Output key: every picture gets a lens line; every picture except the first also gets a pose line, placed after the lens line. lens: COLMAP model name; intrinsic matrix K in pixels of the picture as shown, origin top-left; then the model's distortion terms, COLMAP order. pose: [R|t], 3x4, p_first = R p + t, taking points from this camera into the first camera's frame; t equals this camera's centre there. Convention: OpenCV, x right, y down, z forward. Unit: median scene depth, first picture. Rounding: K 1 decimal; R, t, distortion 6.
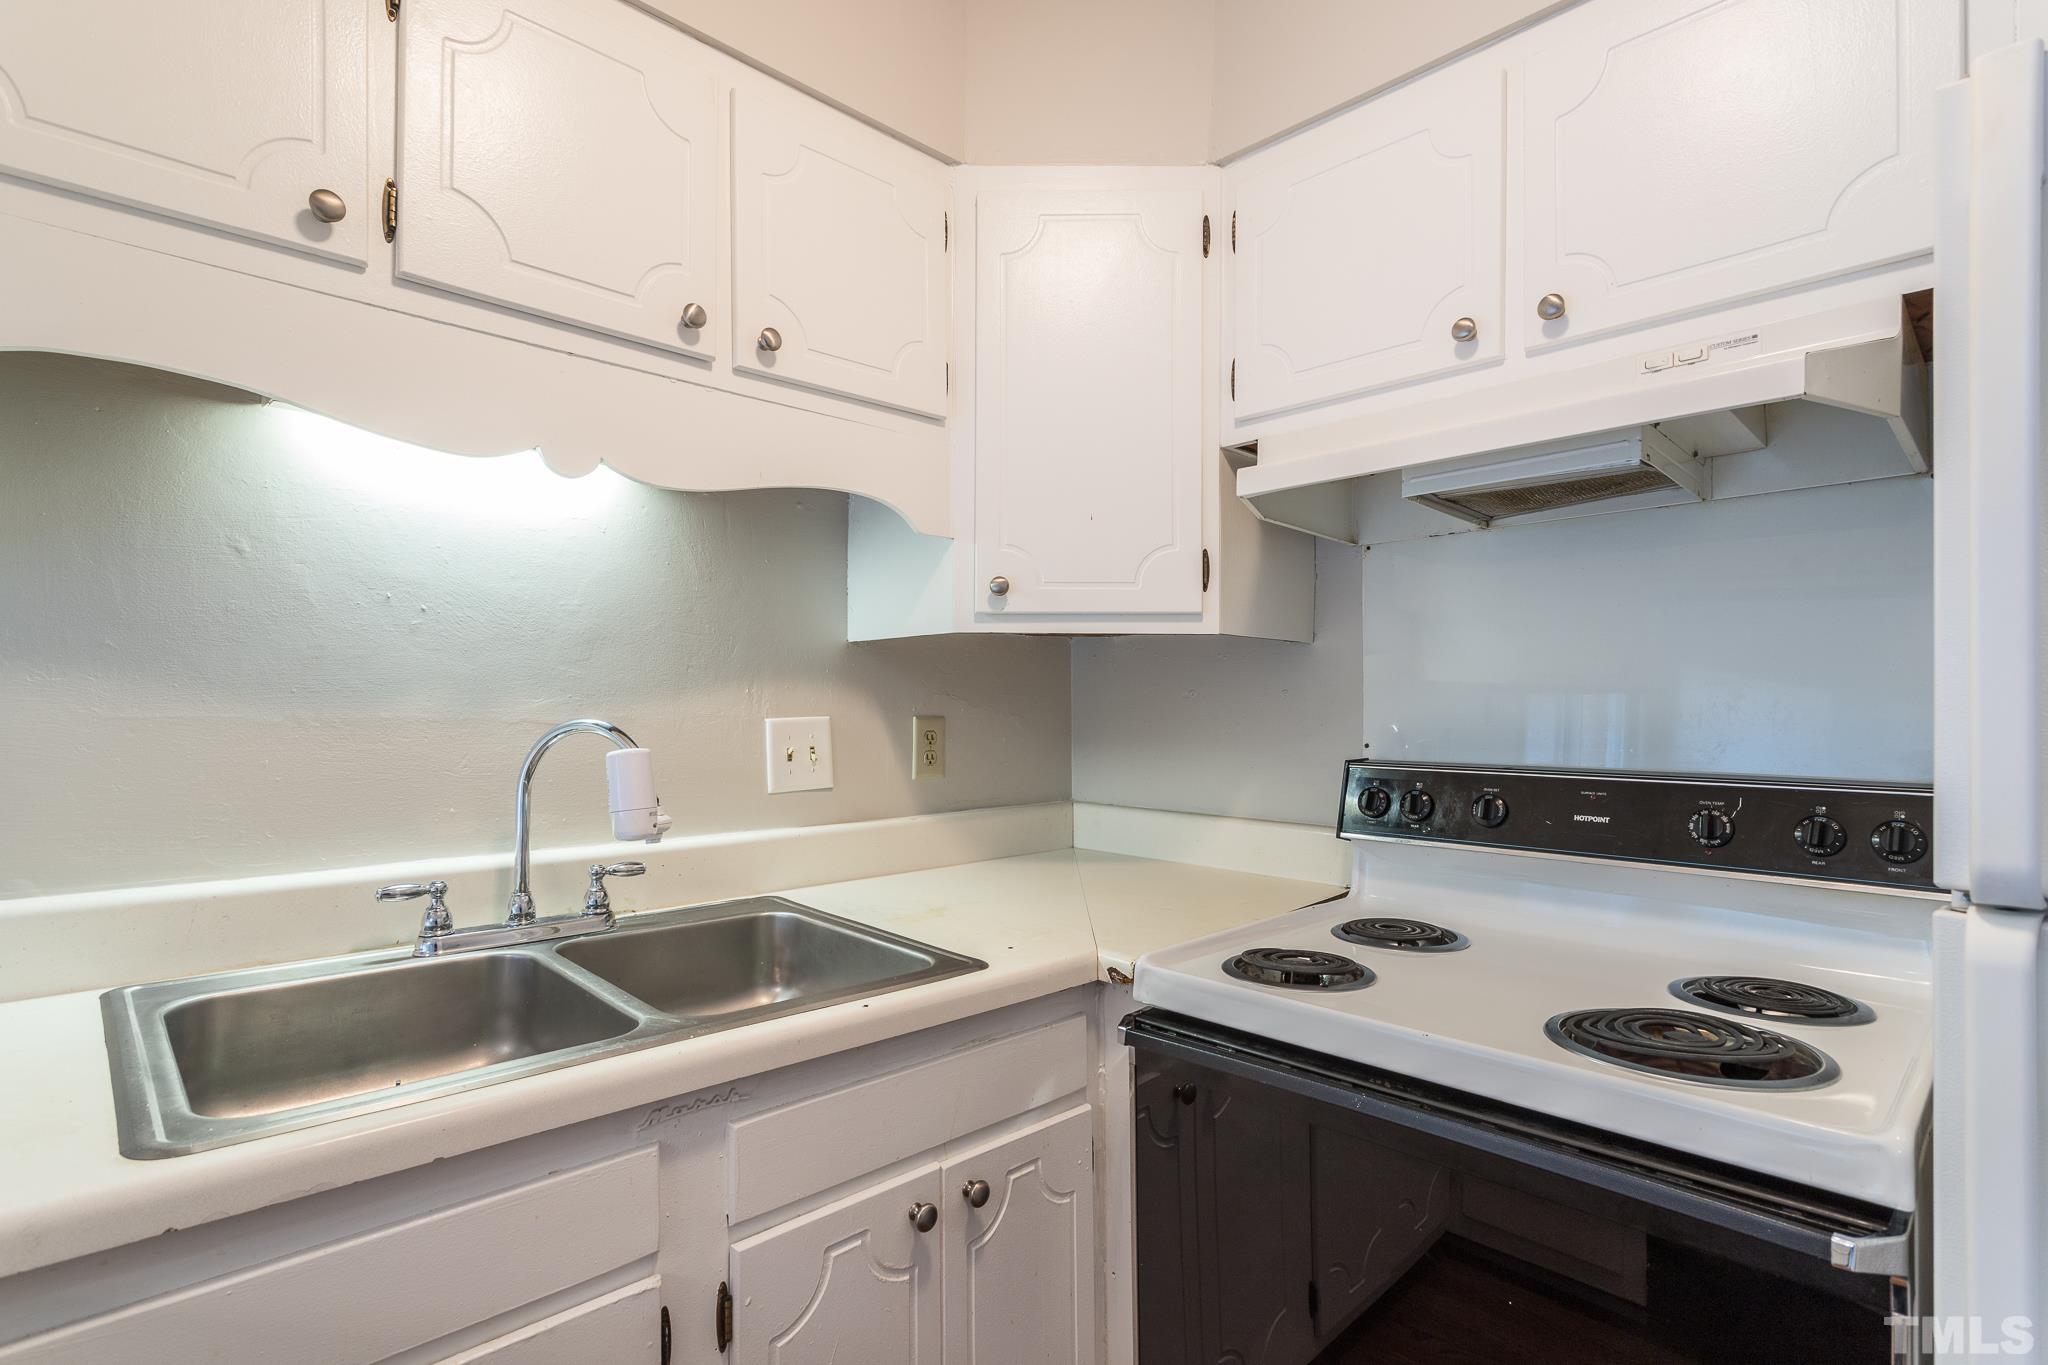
lens RADIAL K [[993.4, 0, 1014.5], [0, 993.4, 702.0], [0, 0, 1]] dist [0.001443, 0.000568]
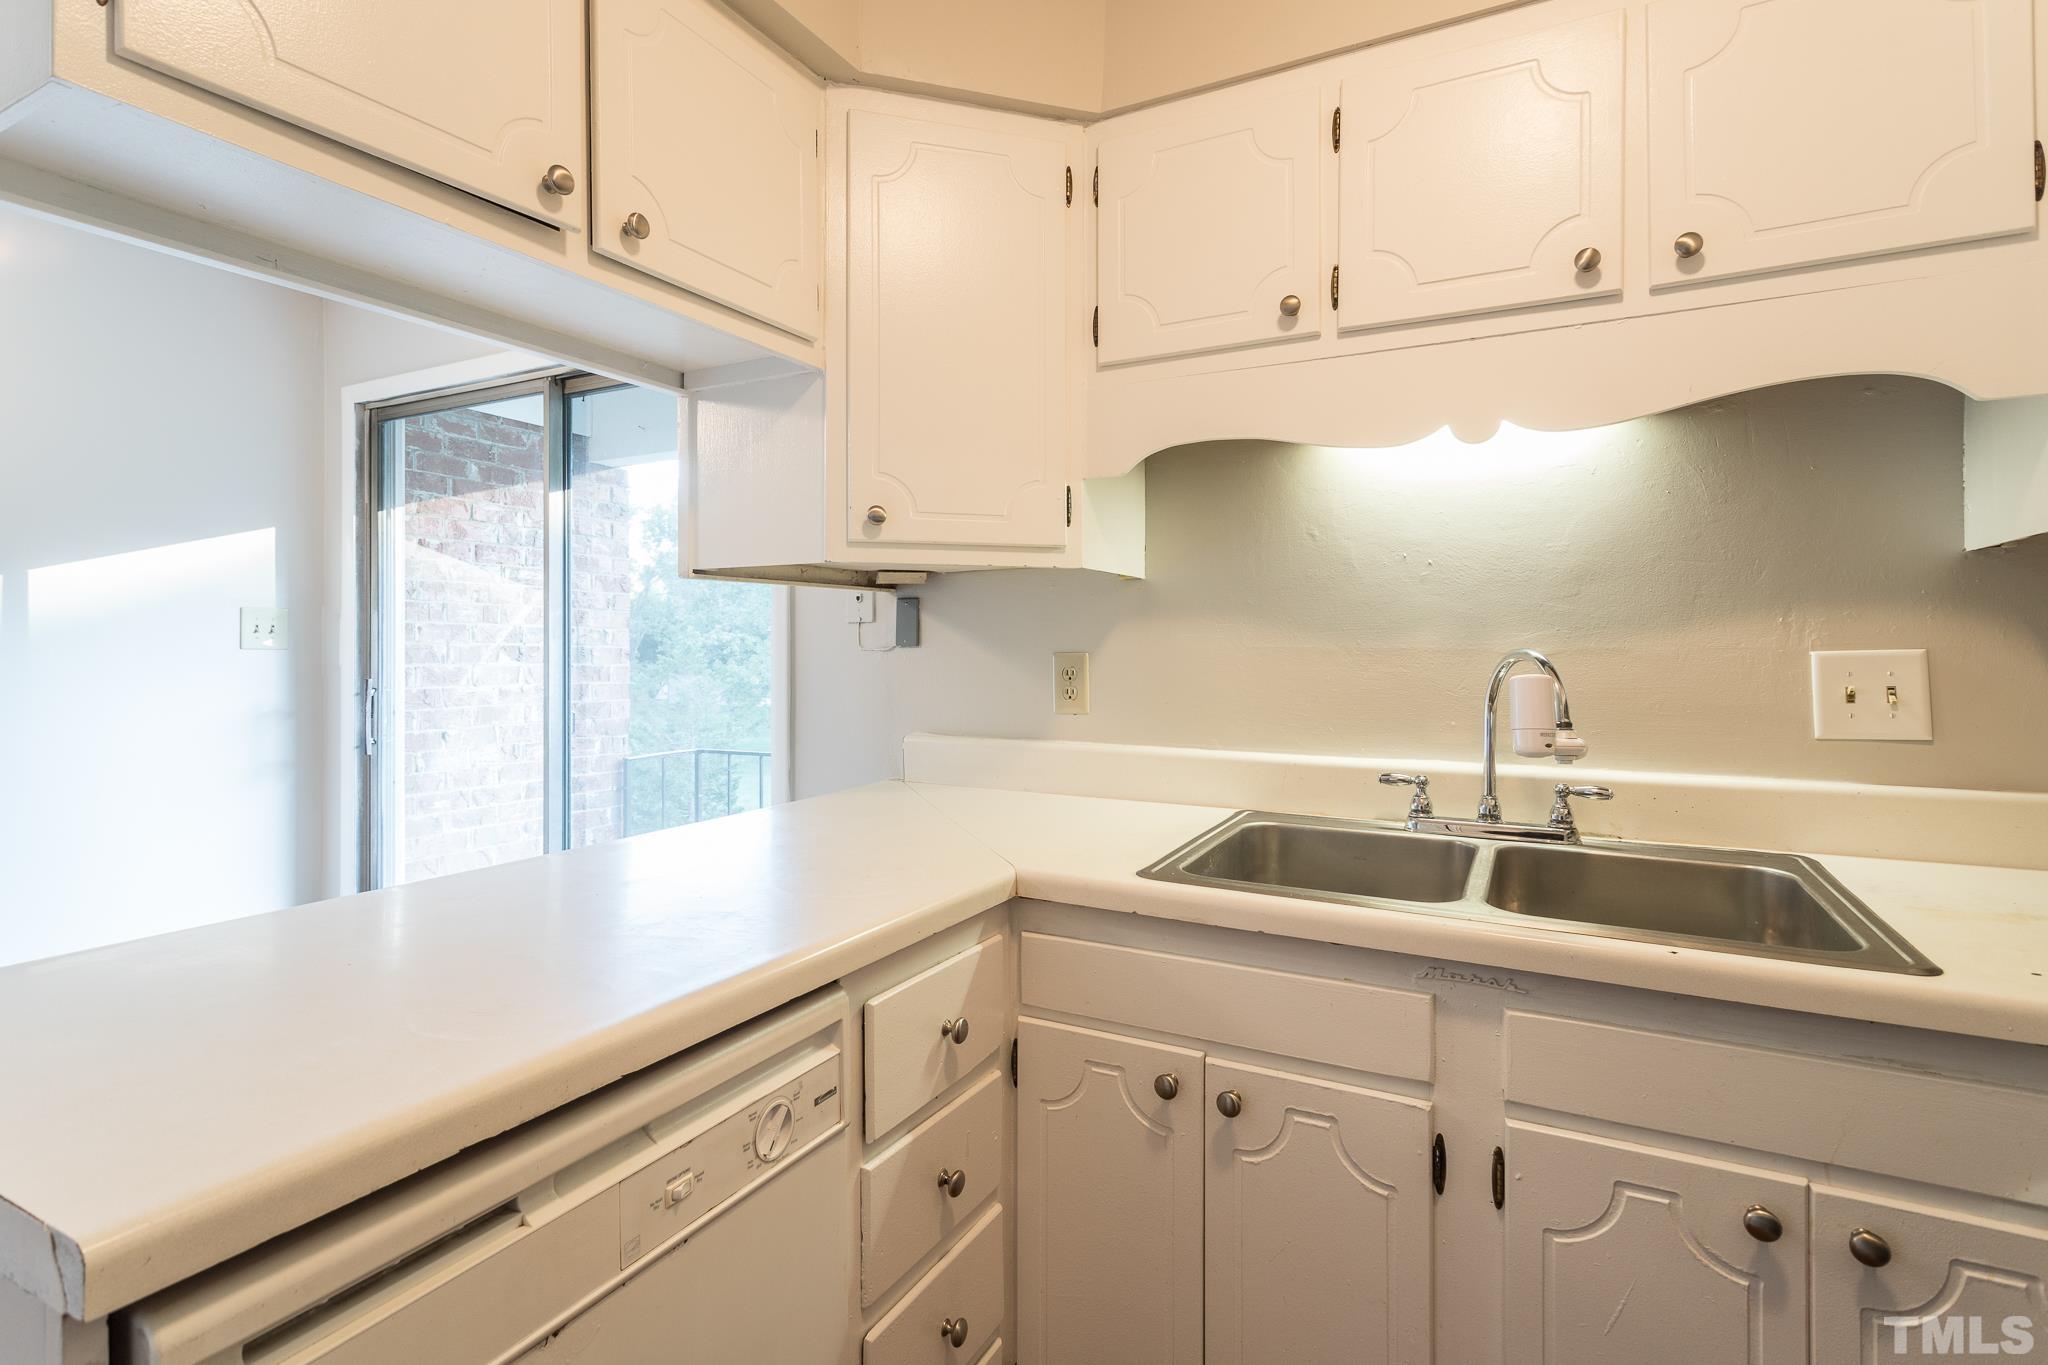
lens RADIAL K [[988.6, 0, 1022.4], [0, 988.6, 648.1], [0, 0, 1]] dist [0.000788, 0.000171]
pose [[0.311594, -0.003983, -0.950207, 0.447749], [0.005290, 0.999983, -0.002457, 0.015767], [0.950201, -0.004261, 0.311610, 0.107601]]
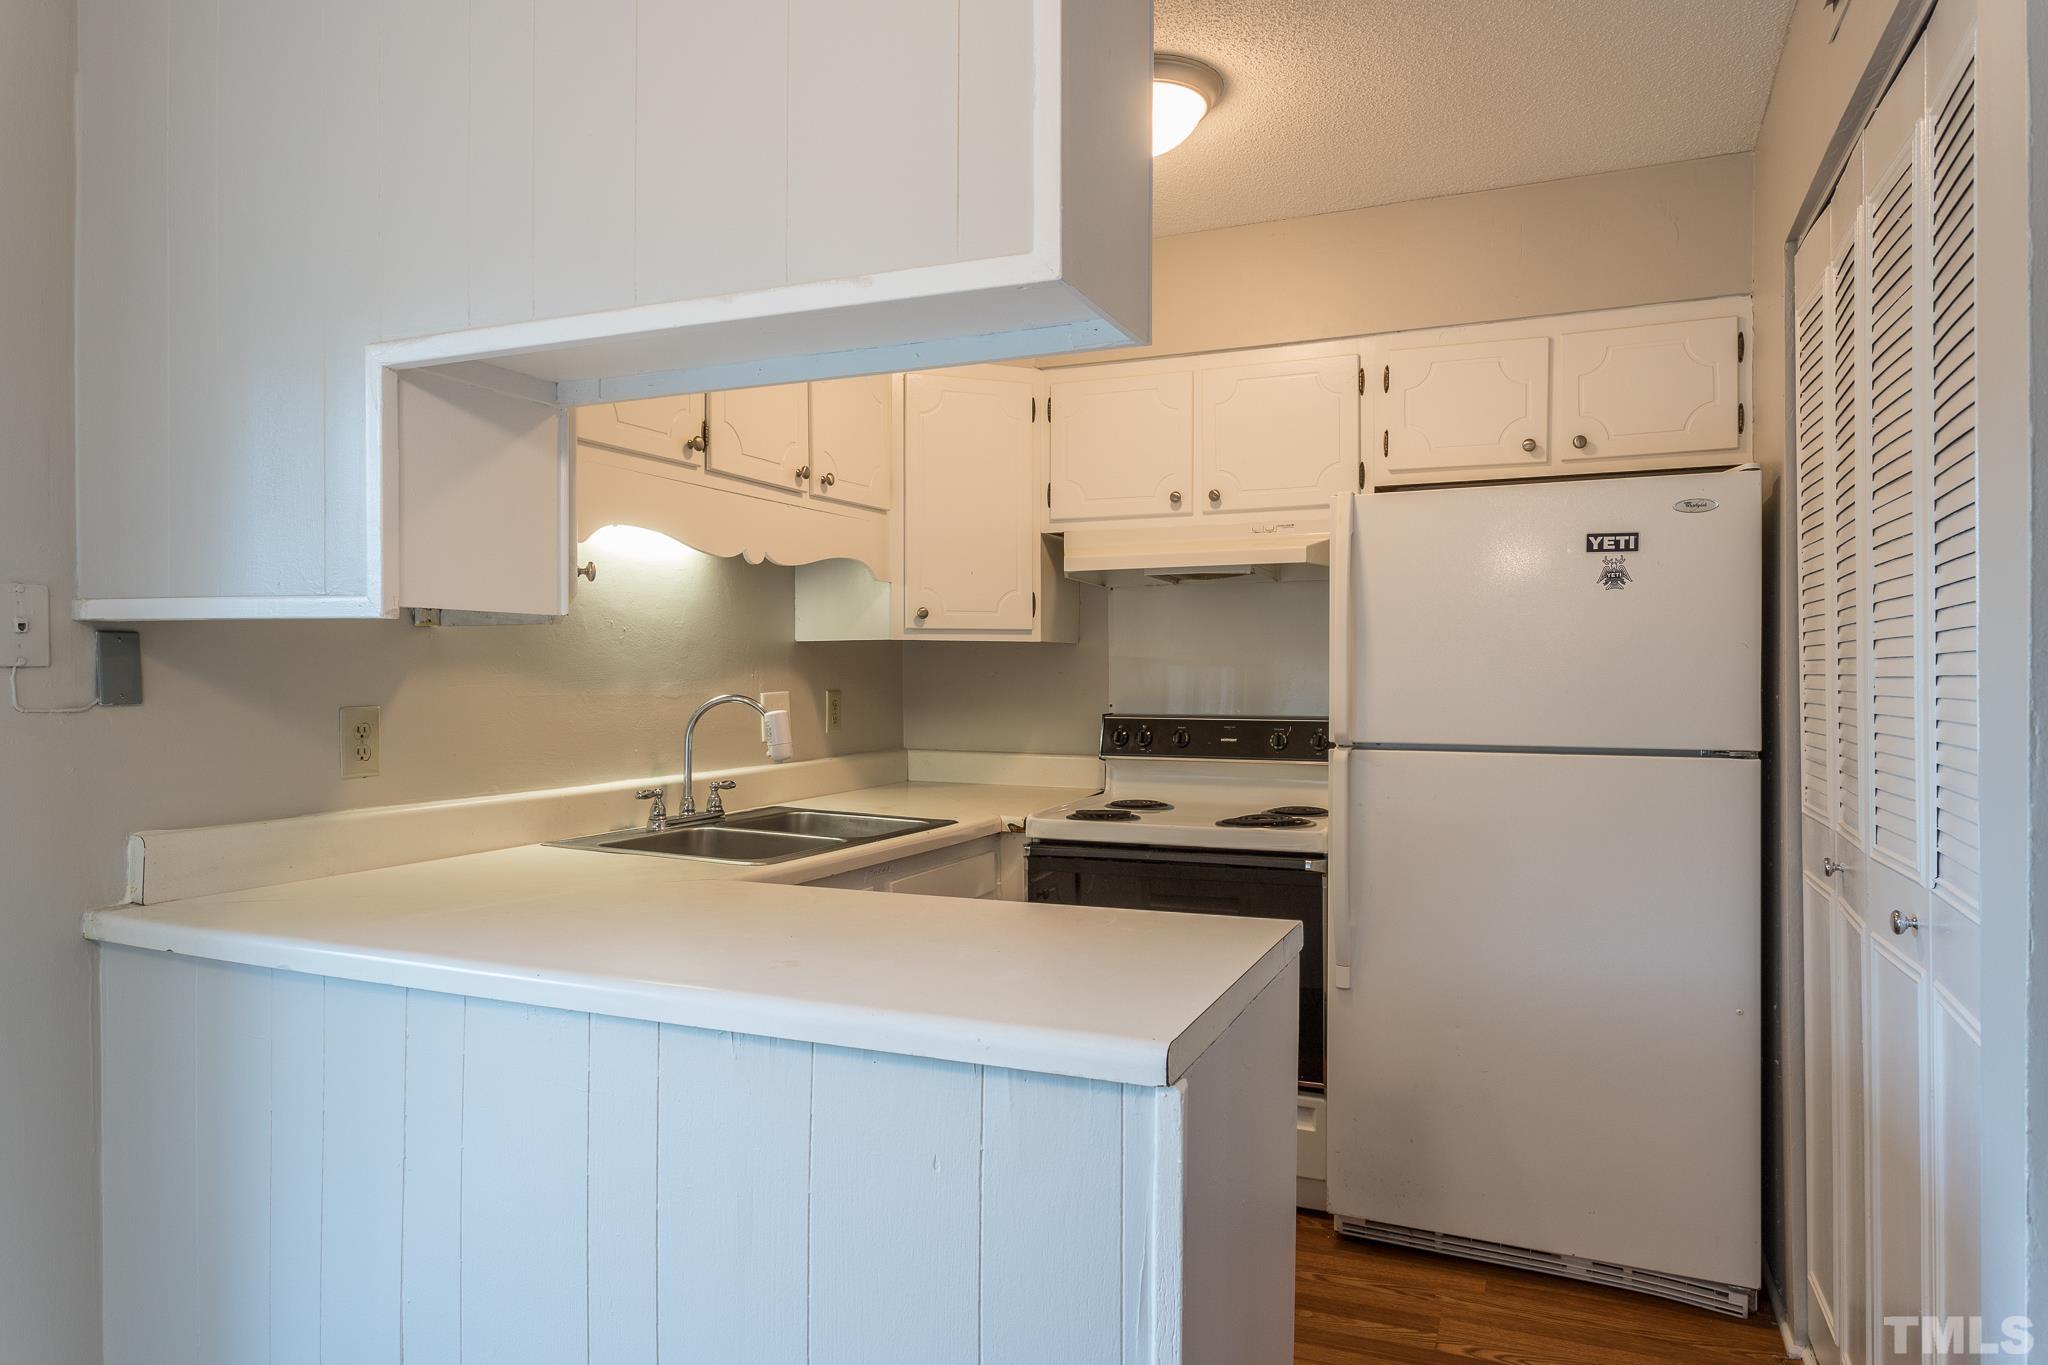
lens RADIAL K [[1267.5, 0, 1034.7], [0, 1267.5, 681.2], [0, 0, 1]] dist [-0.008472, 0.000752]
pose [[0.921361, -0.006057, 0.388661, -0.790255], [0.001196, 0.999918, 0.012748, -0.033855], [-0.388706, -0.011281, 0.921293, -1.227784]]
